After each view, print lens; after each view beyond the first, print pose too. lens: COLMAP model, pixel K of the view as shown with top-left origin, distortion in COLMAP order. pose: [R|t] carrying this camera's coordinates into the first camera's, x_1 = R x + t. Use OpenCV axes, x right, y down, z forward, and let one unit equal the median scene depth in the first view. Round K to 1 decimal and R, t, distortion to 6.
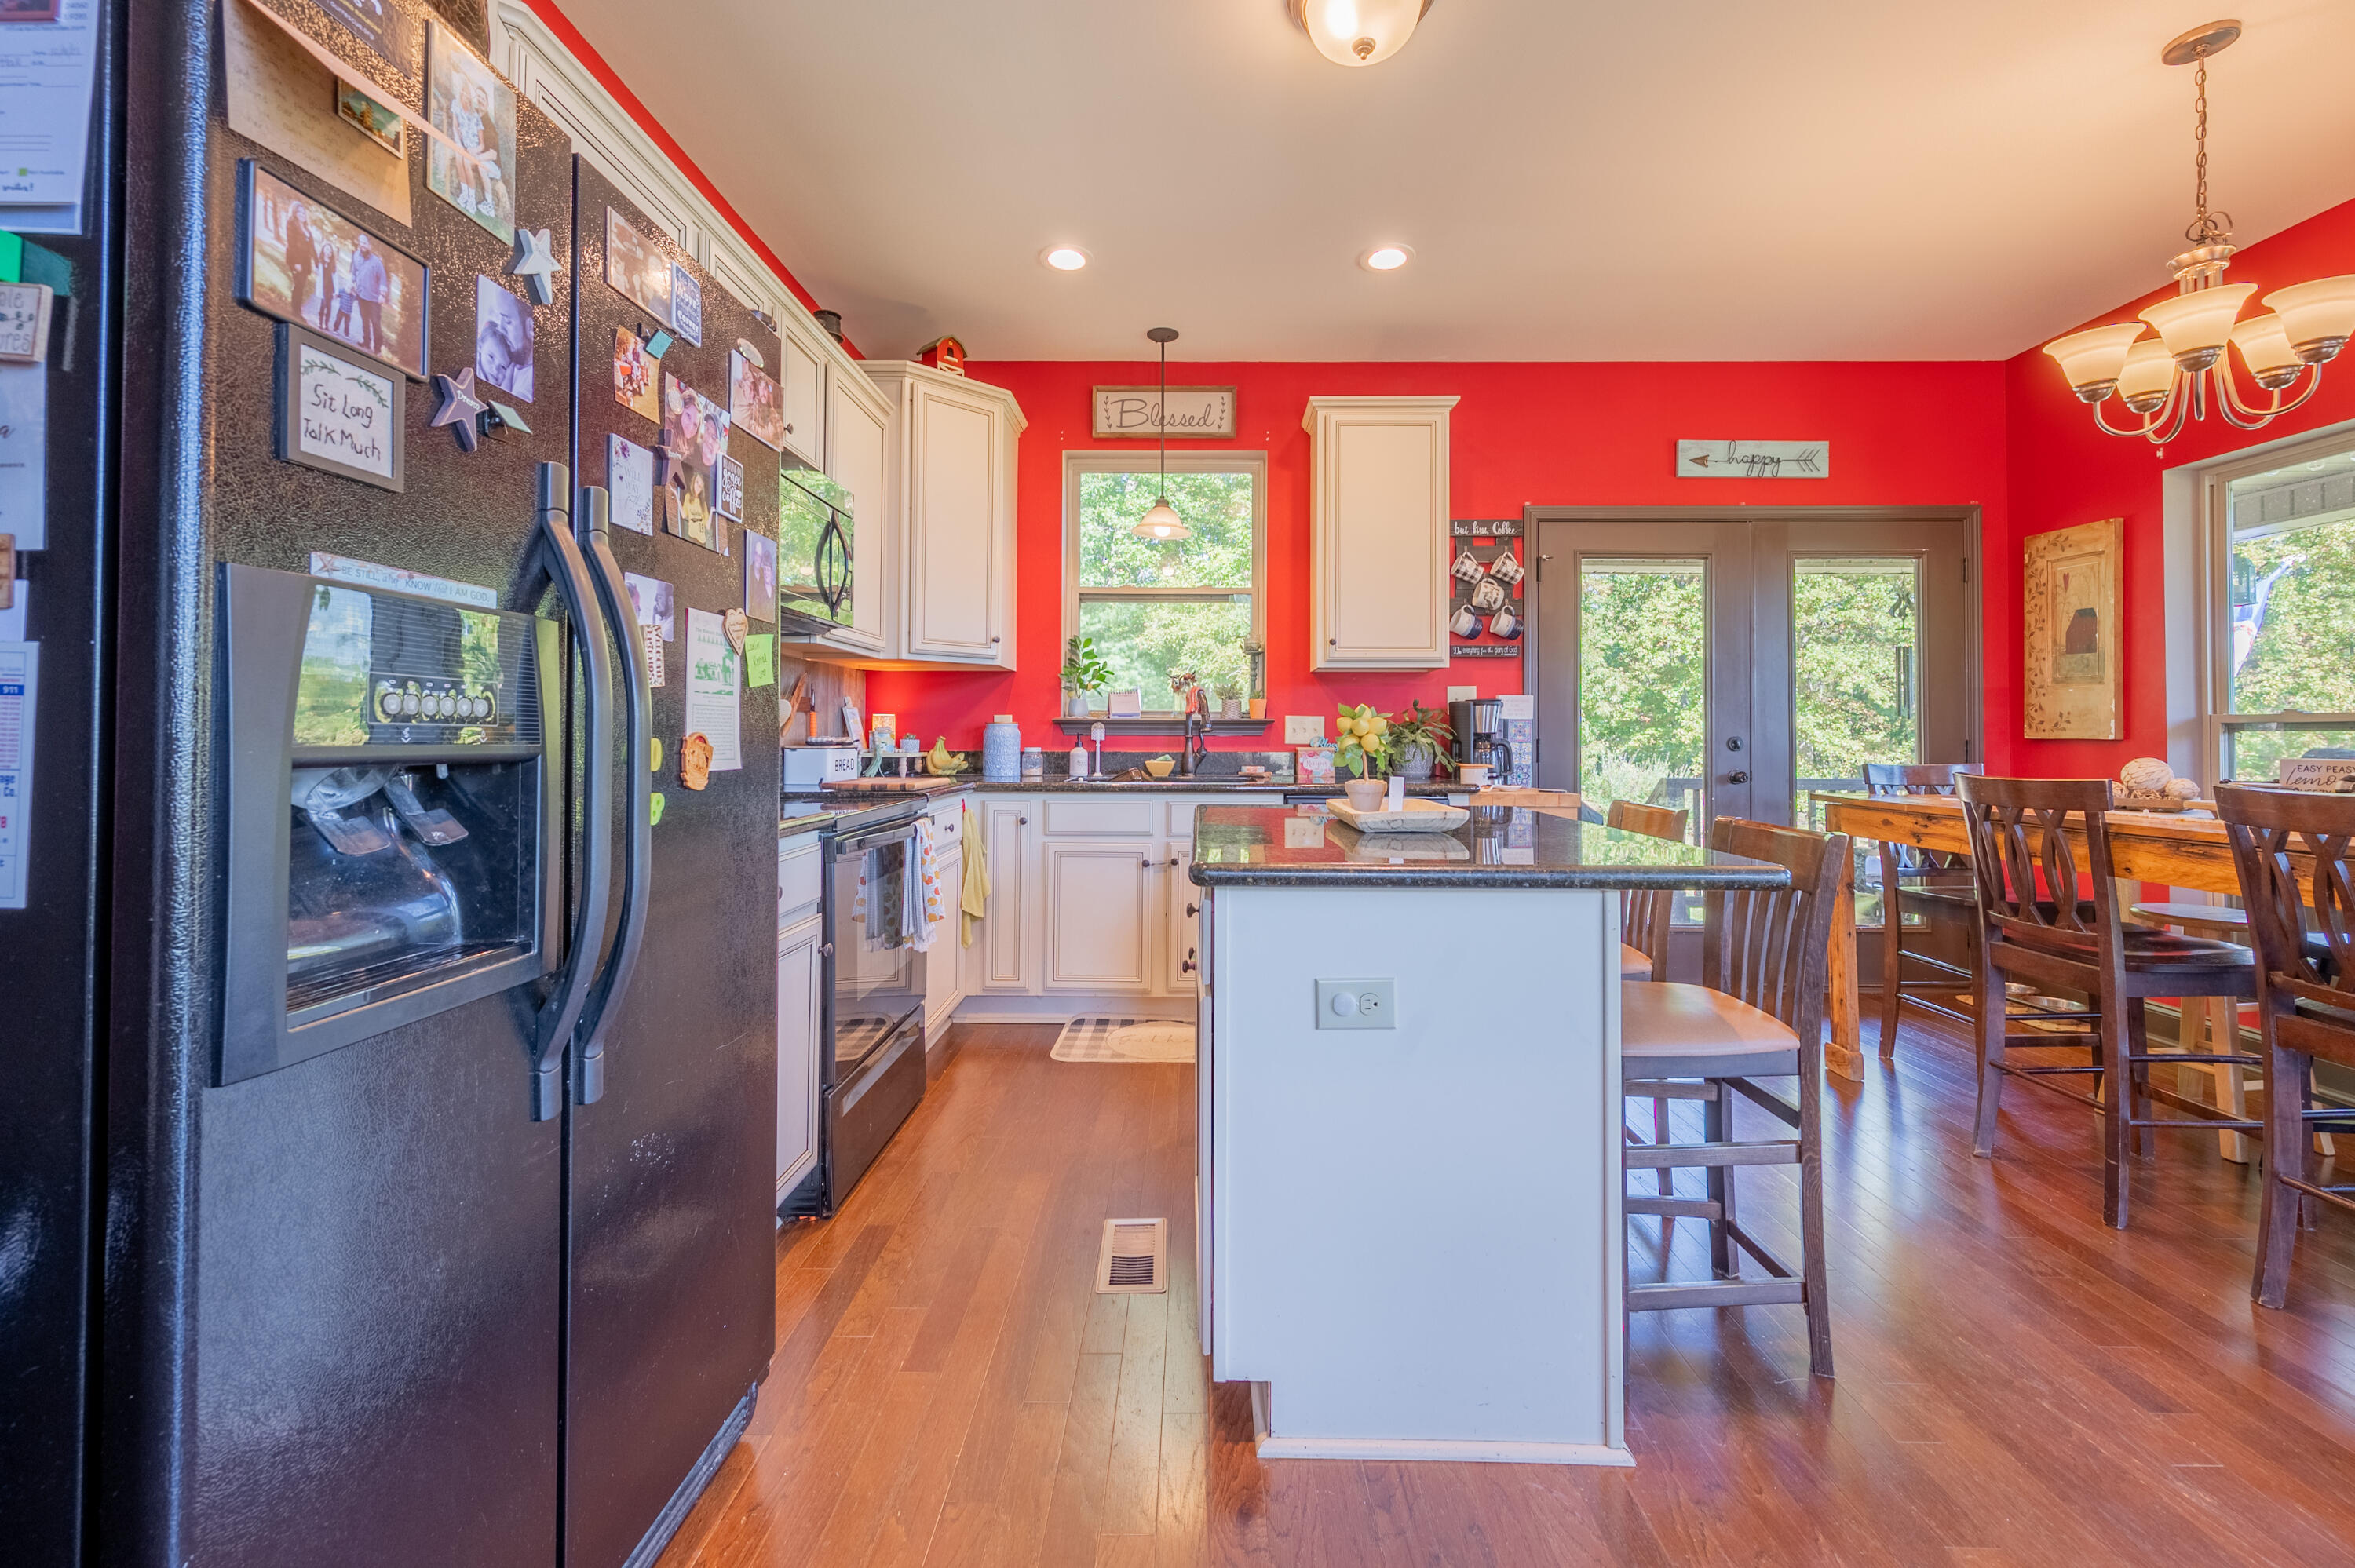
lens RADIAL K [[947.8, 0, 1185.2], [0, 947.8, 727.0], [0, 0, 1]] dist [-0.004665, -0.000851]
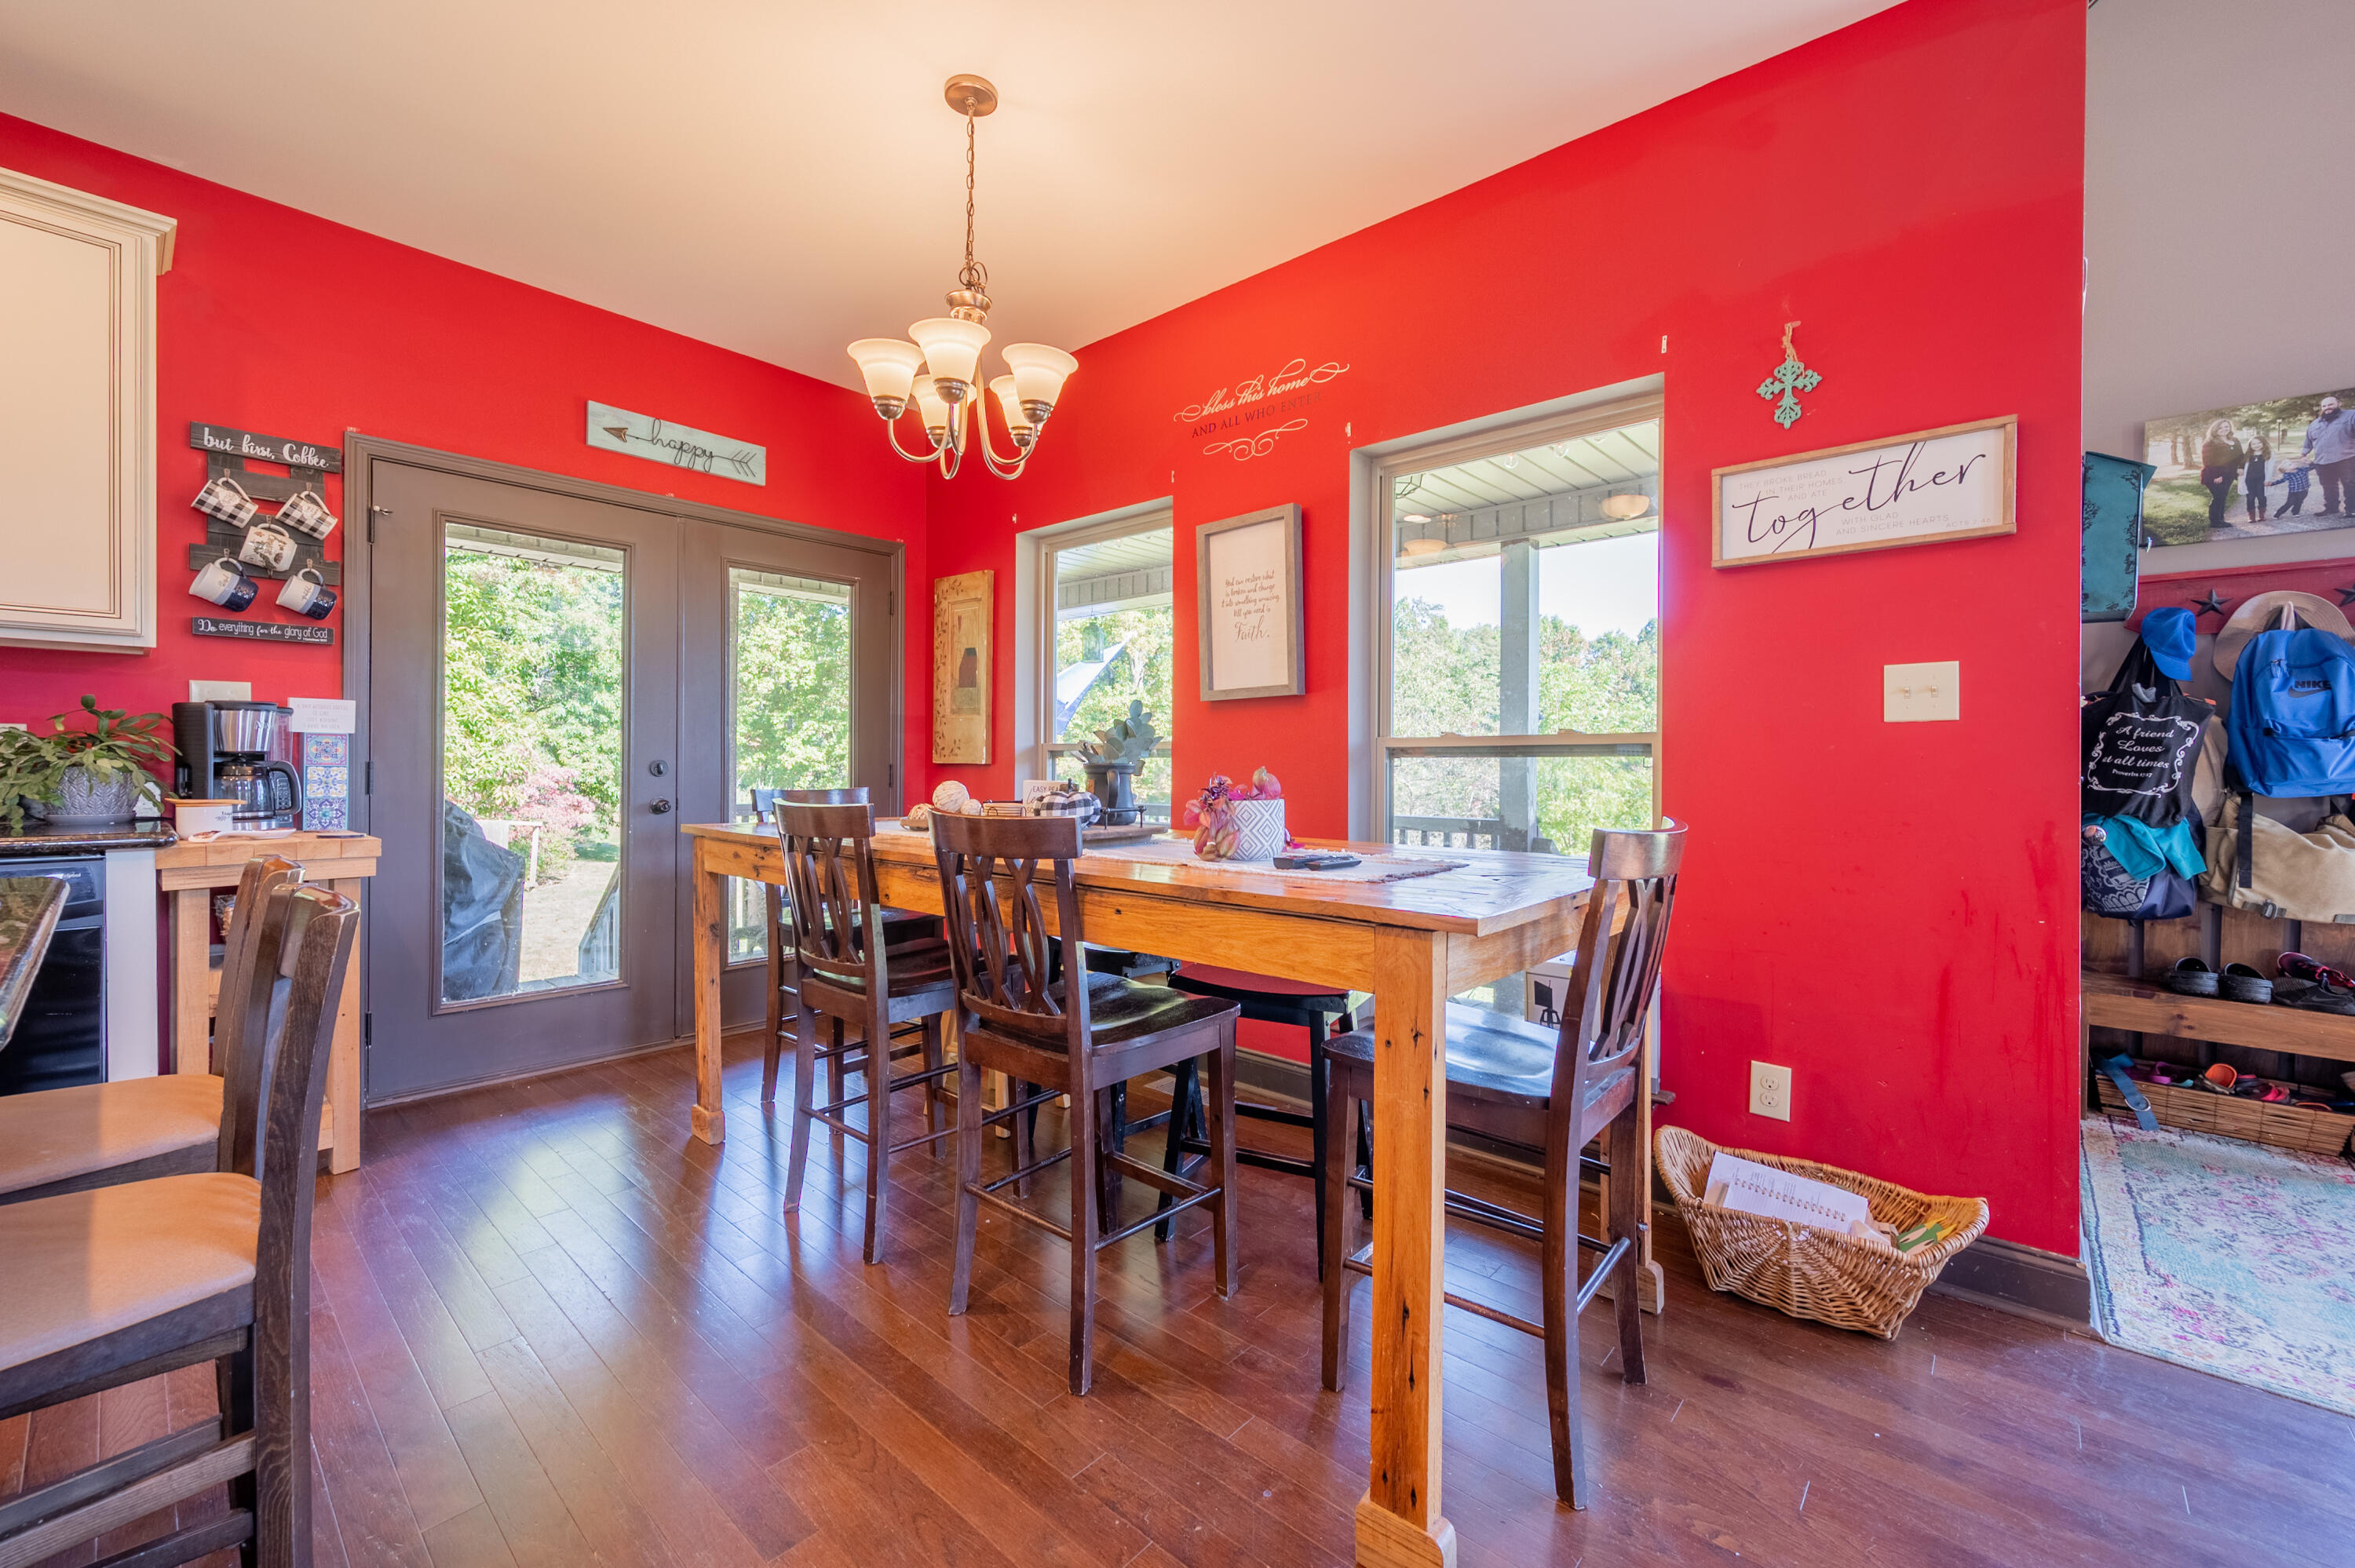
lens RADIAL K [[947.8, 0, 1172.8], [0, 947.8, 773.8], [0, 0, 1]] dist [-0.004665, -0.000851]
pose [[0.650526, -0.005659, 0.759463, 0.226958], [-0.012069, 0.999769, 0.017787, 0.001842], [-0.759388, -0.020737, 0.650307, 0.069828]]
